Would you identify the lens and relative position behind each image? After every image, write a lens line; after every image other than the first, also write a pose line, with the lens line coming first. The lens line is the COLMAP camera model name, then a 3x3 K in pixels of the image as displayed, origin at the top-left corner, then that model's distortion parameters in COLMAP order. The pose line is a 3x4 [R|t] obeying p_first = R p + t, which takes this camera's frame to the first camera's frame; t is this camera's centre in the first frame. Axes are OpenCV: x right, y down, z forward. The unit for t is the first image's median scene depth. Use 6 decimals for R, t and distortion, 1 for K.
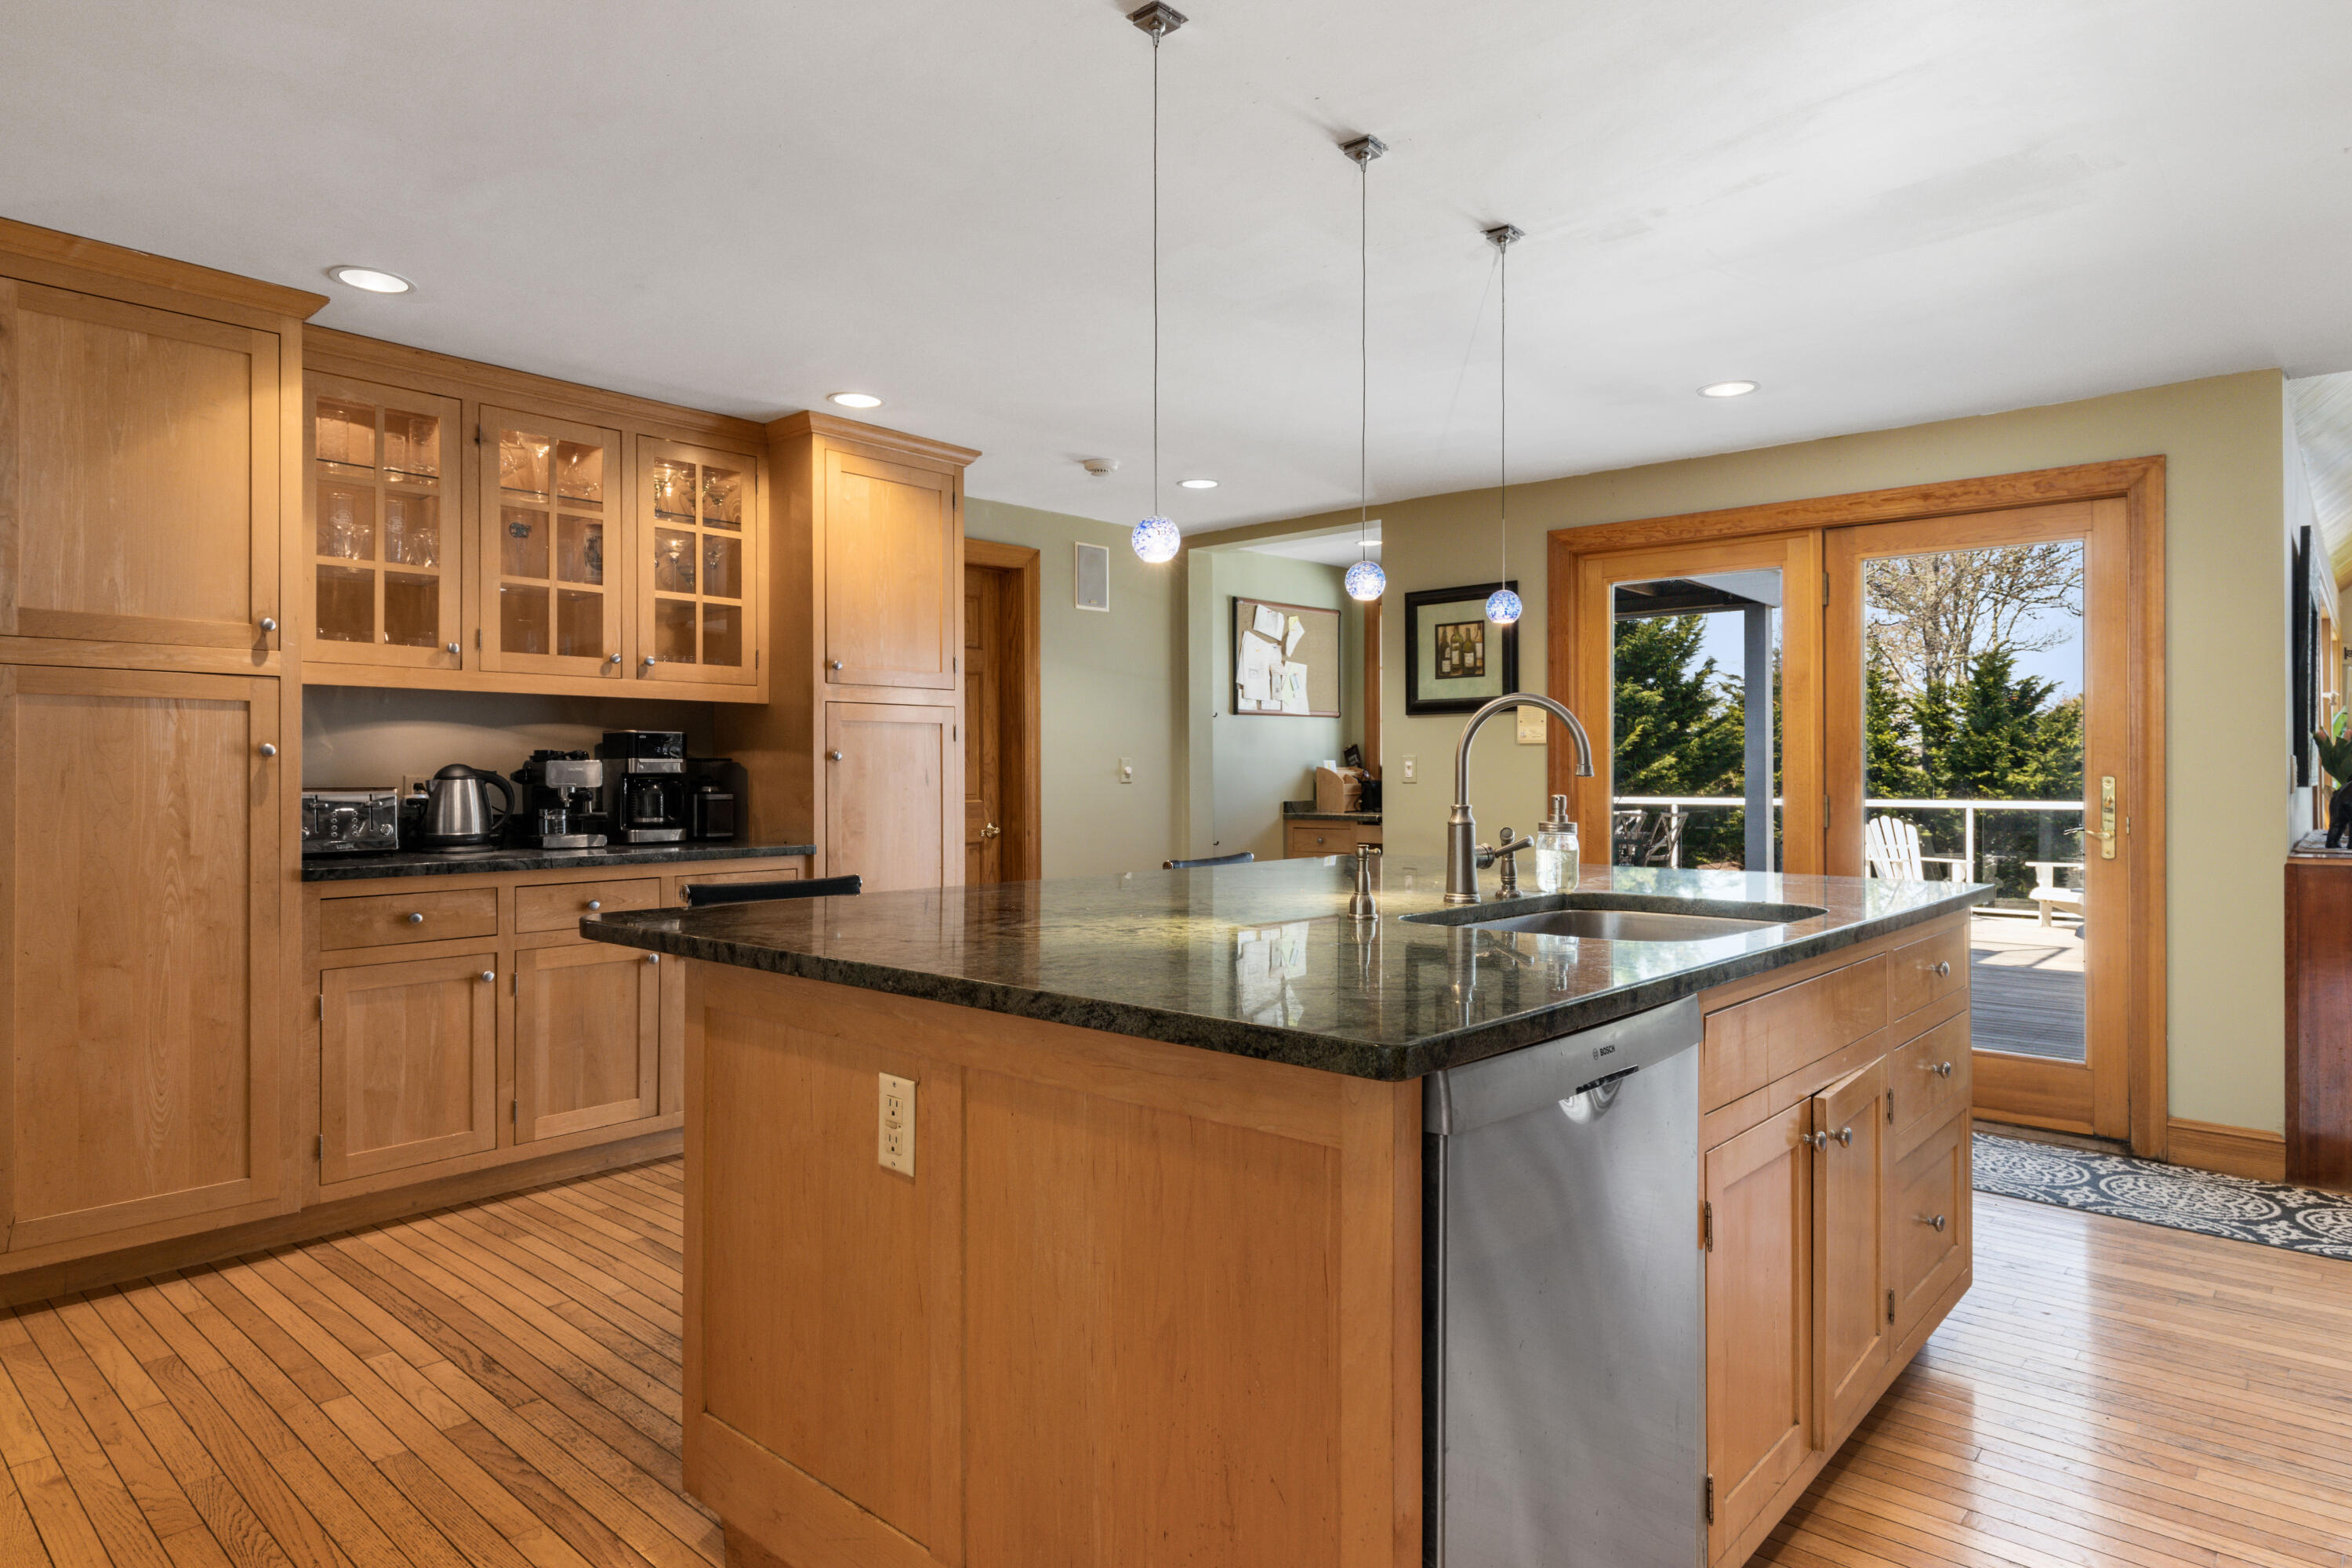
lens RADIAL K [[1340.9, 0, 1188.7], [0, 1340.9, 774.0], [0, 0, 1]] dist [-0.004814, -0.000289]
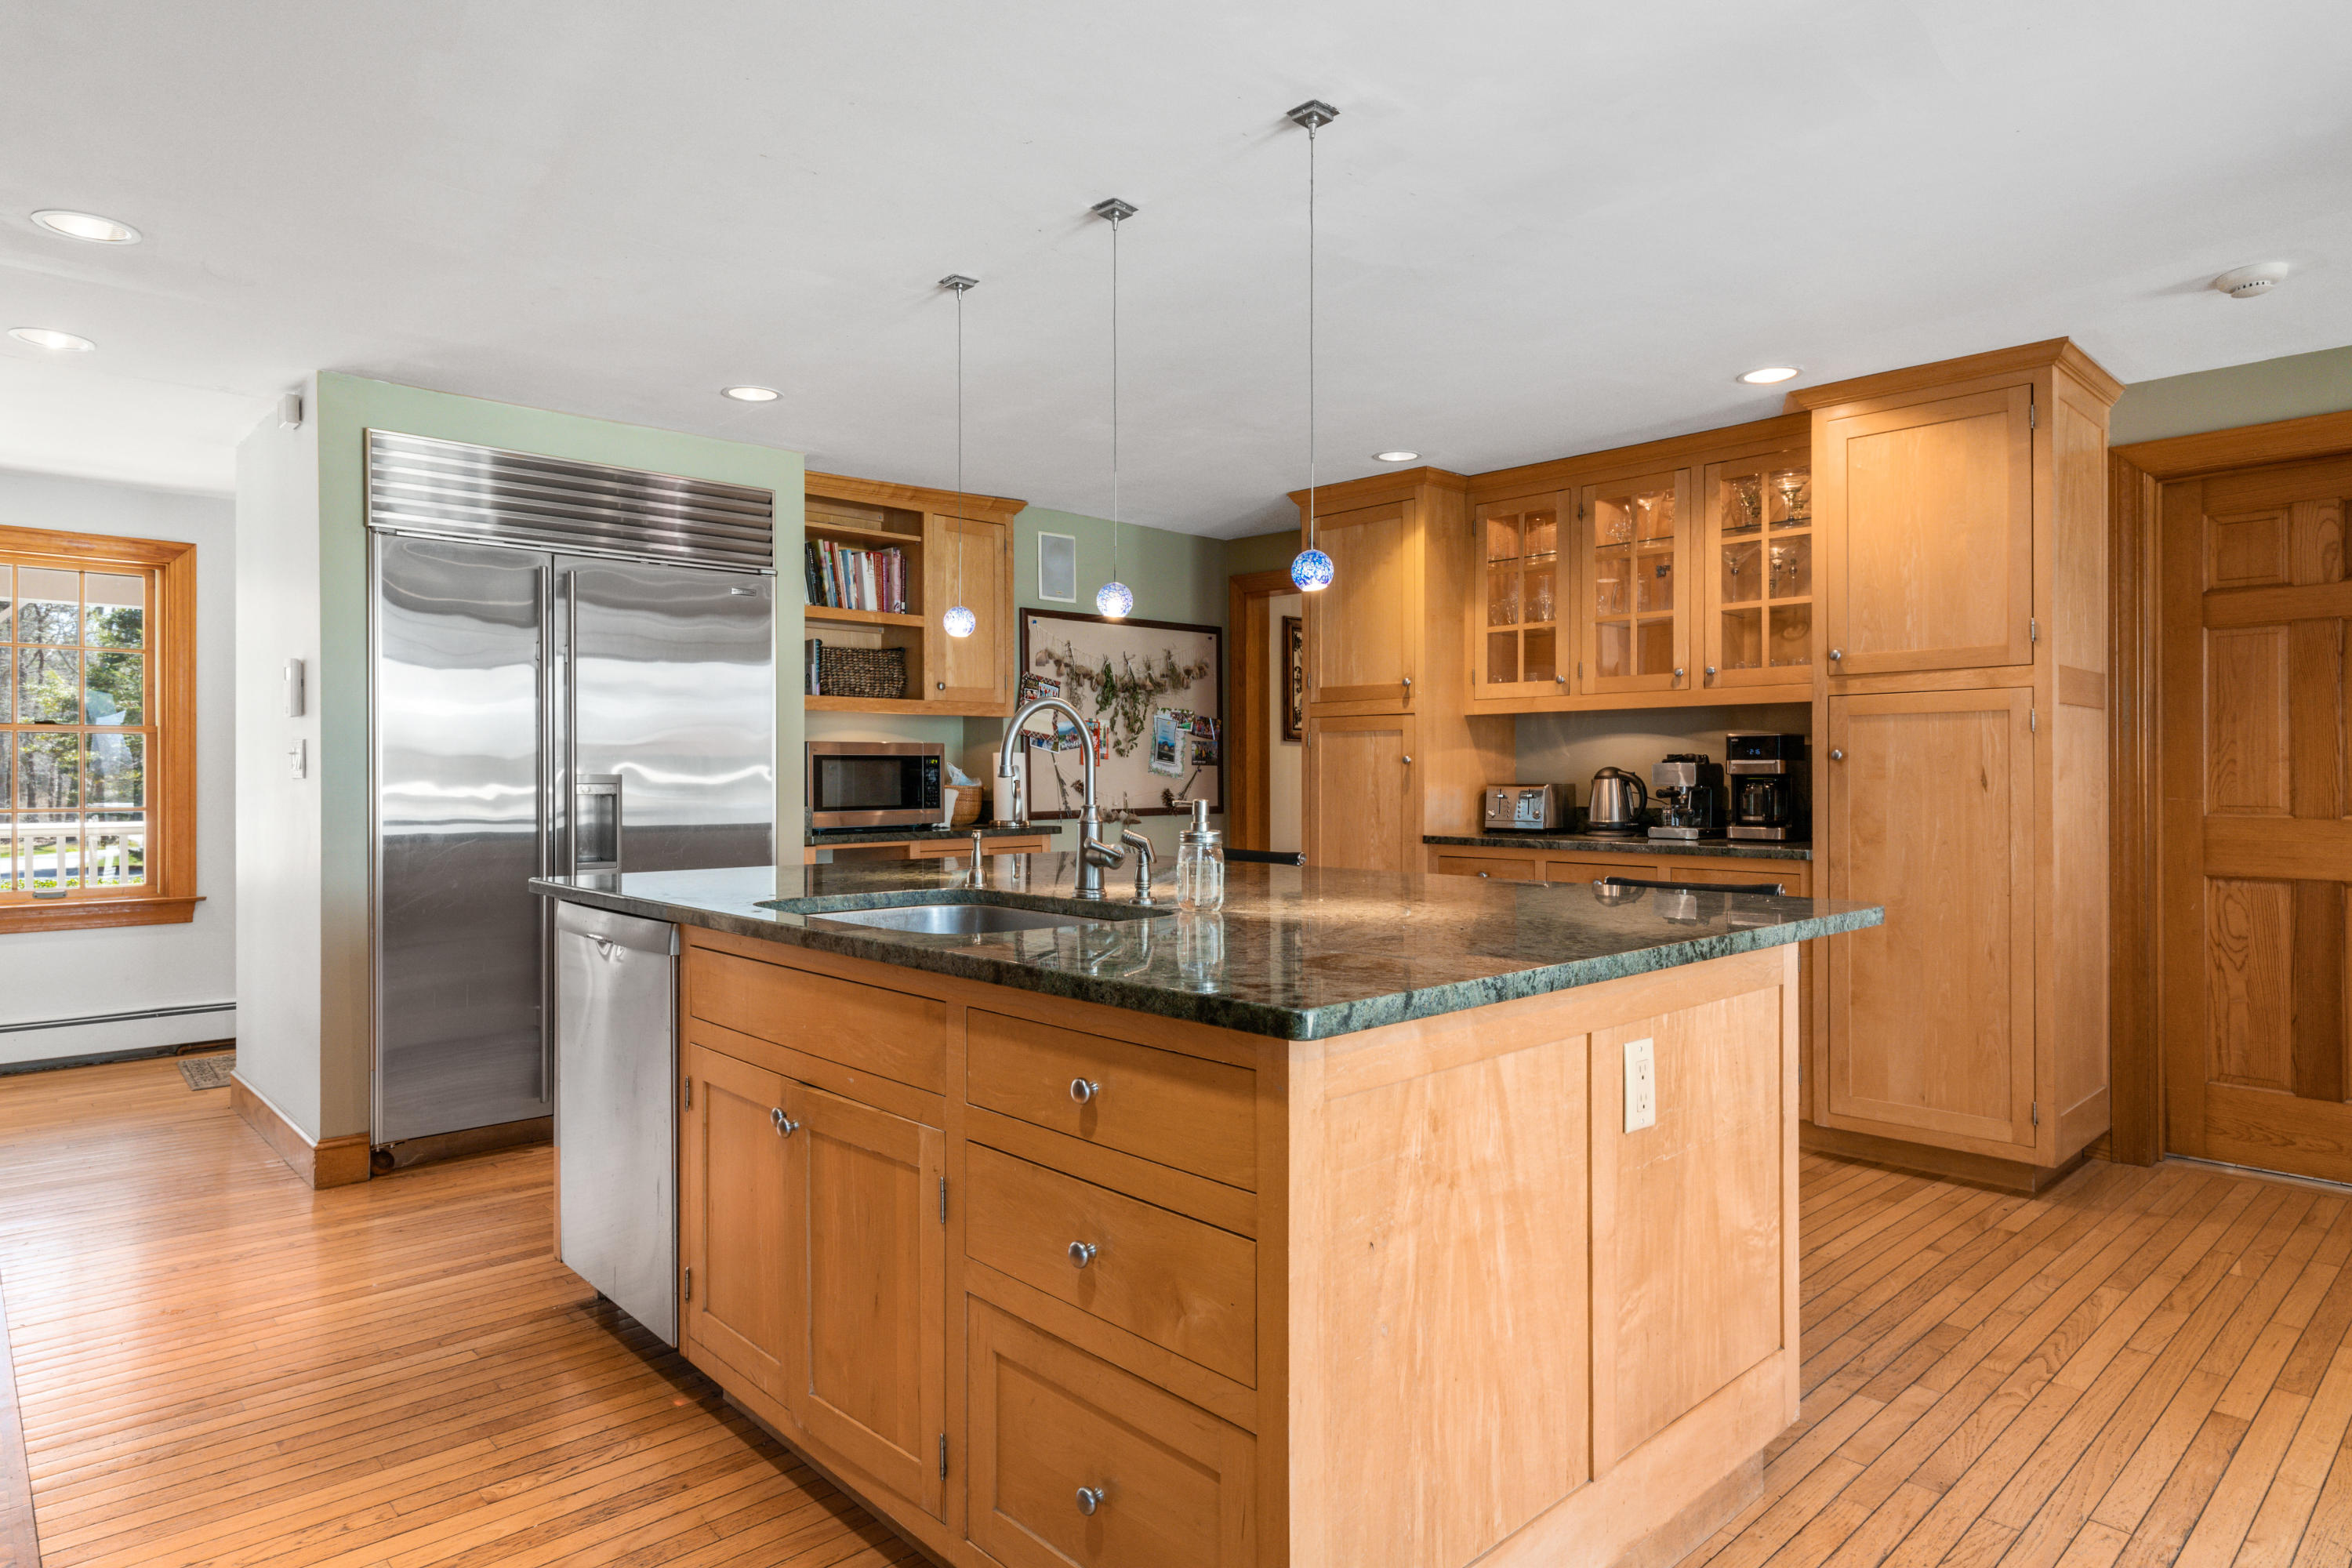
lens RADIAL K [[1340.9, 0, 1189.0], [0, 1340.9, 772.5], [0, 0, 1]] dist [-0.004814, -0.000289]
pose [[-0.095142, -0.002665, -0.995460, 0.763149], [-0.000874, 0.999996, -0.002594, 0.001361], [0.995463, 0.000623, -0.095144, 0.726922]]
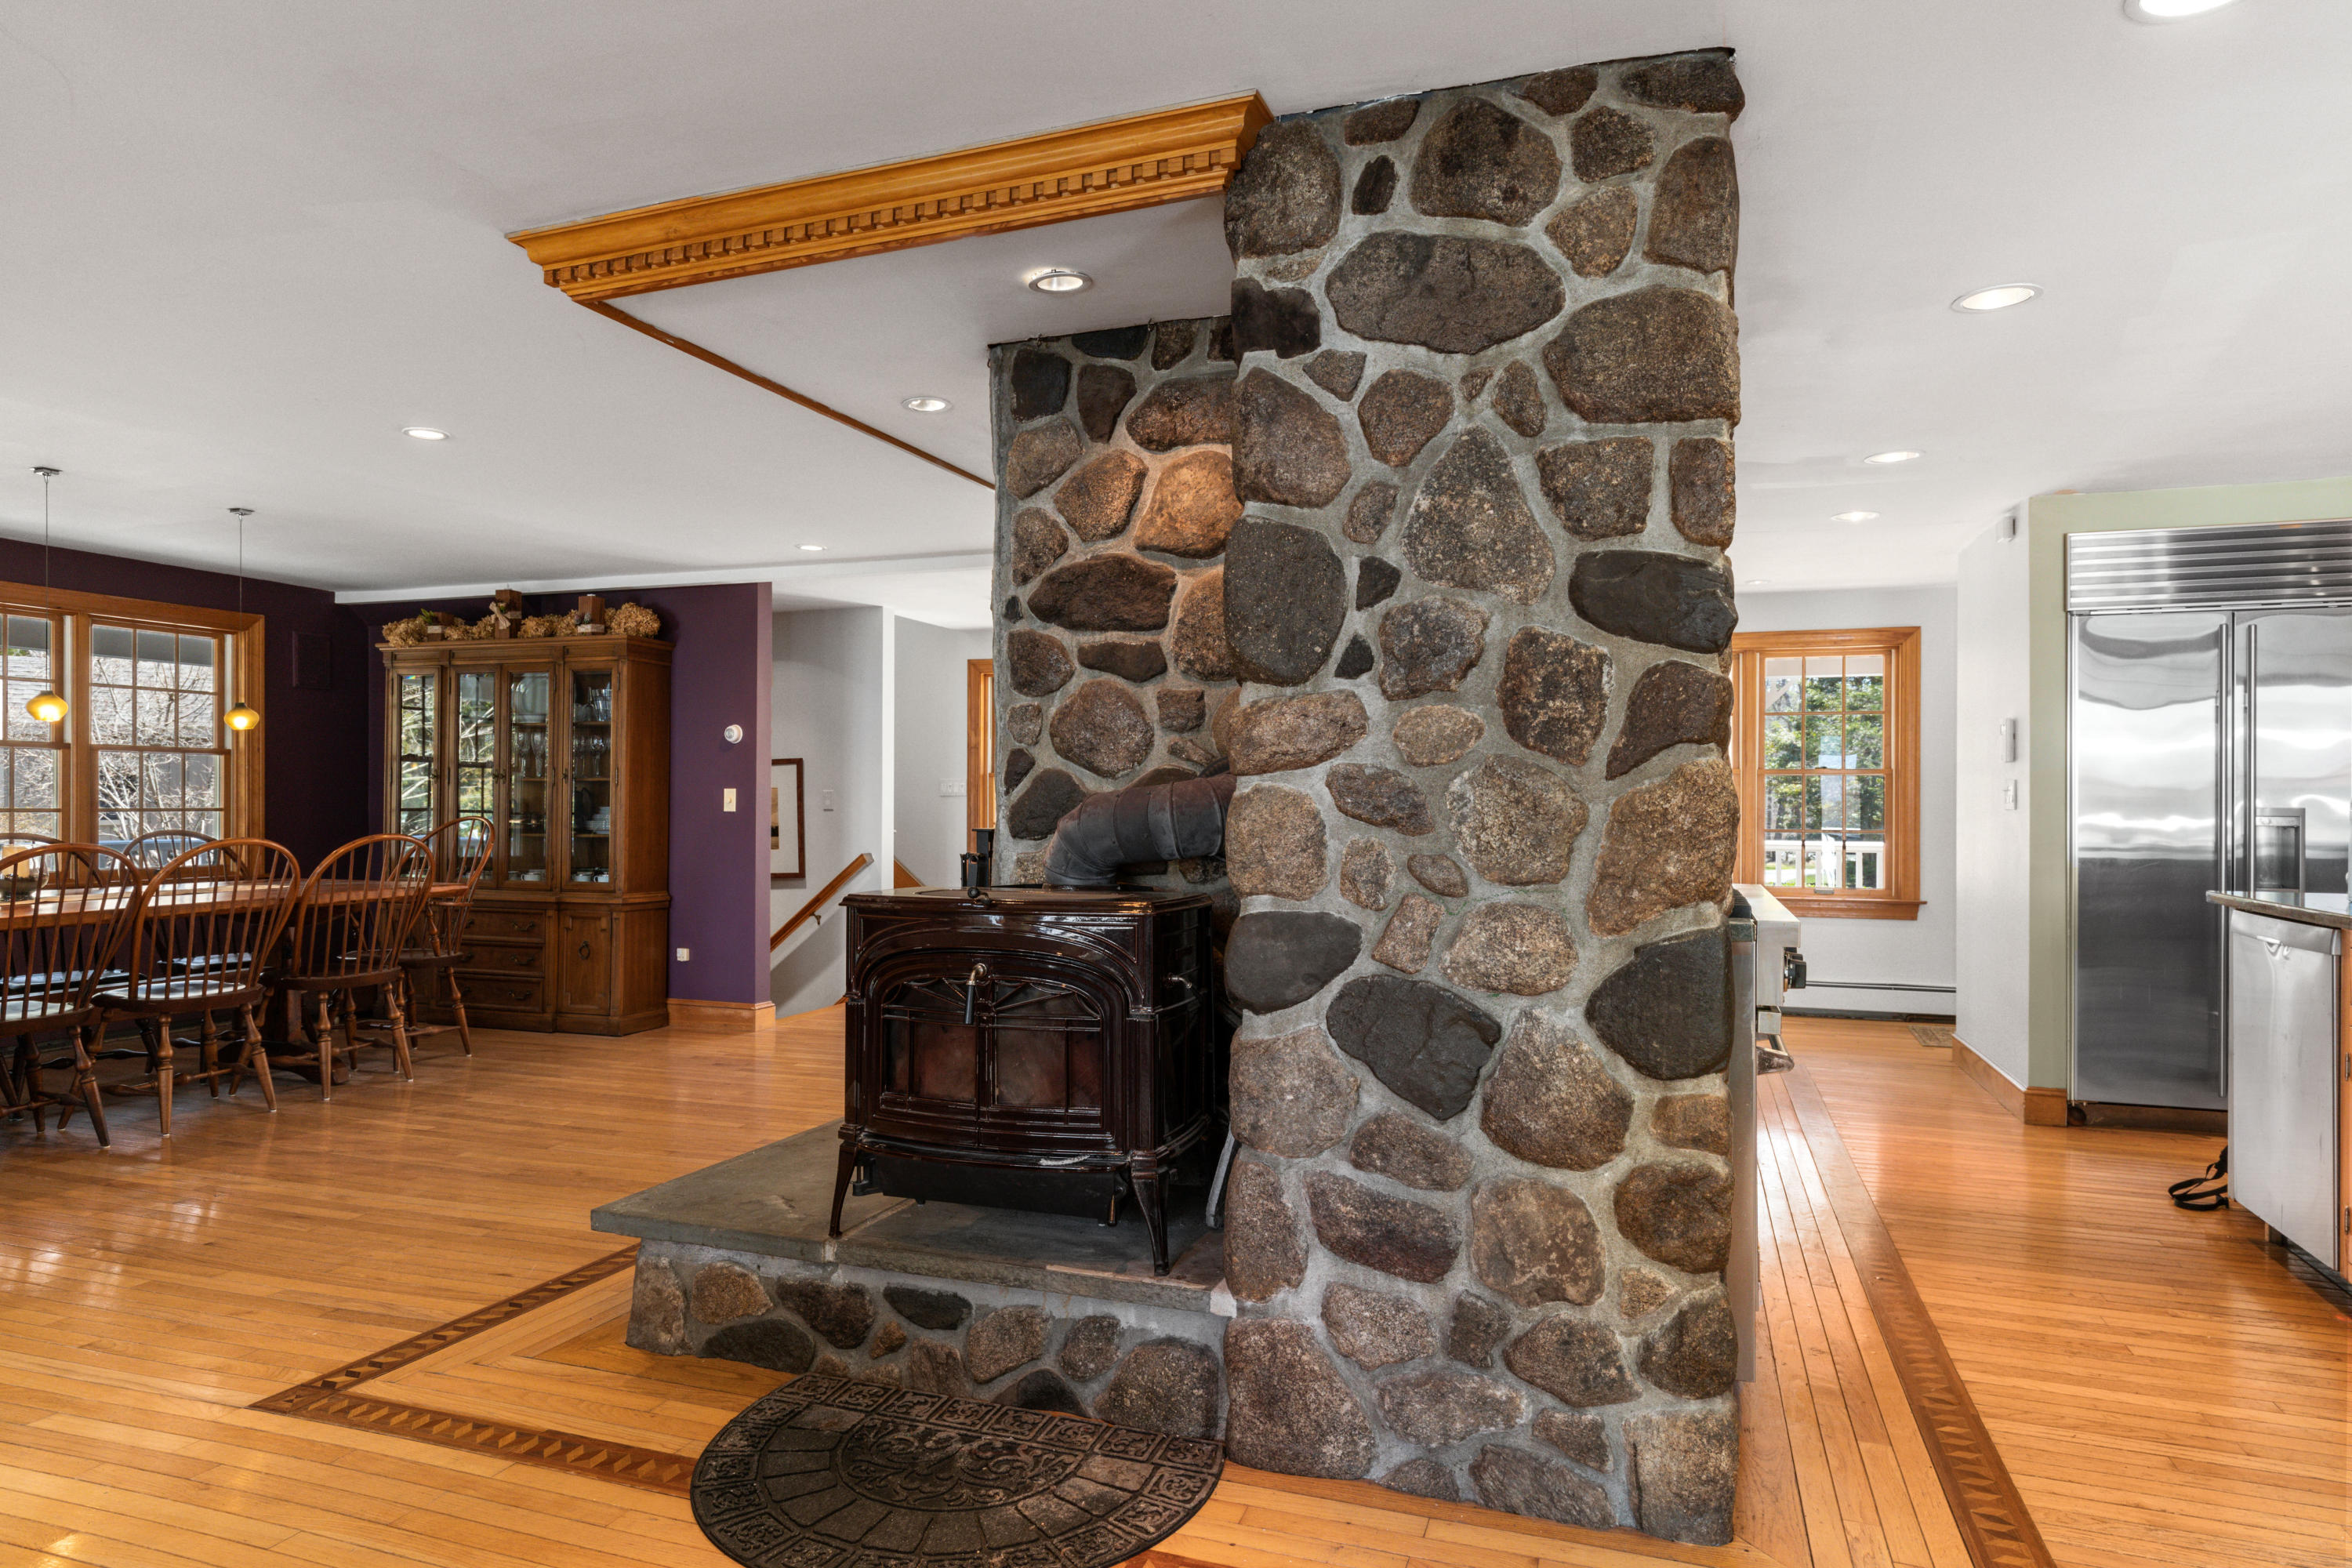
lens RADIAL K [[1406.6, 0, 1175.9], [0, 1406.6, 784.4], [0, 0, 1]] dist [0.000699, 0.001263]
pose [[-0.927166, -0.017612, -0.374237, 1.062748], [-0.015633, 0.999843, -0.008323, 0.002661], [0.374325, -0.001866, -0.927296, 0.912968]]
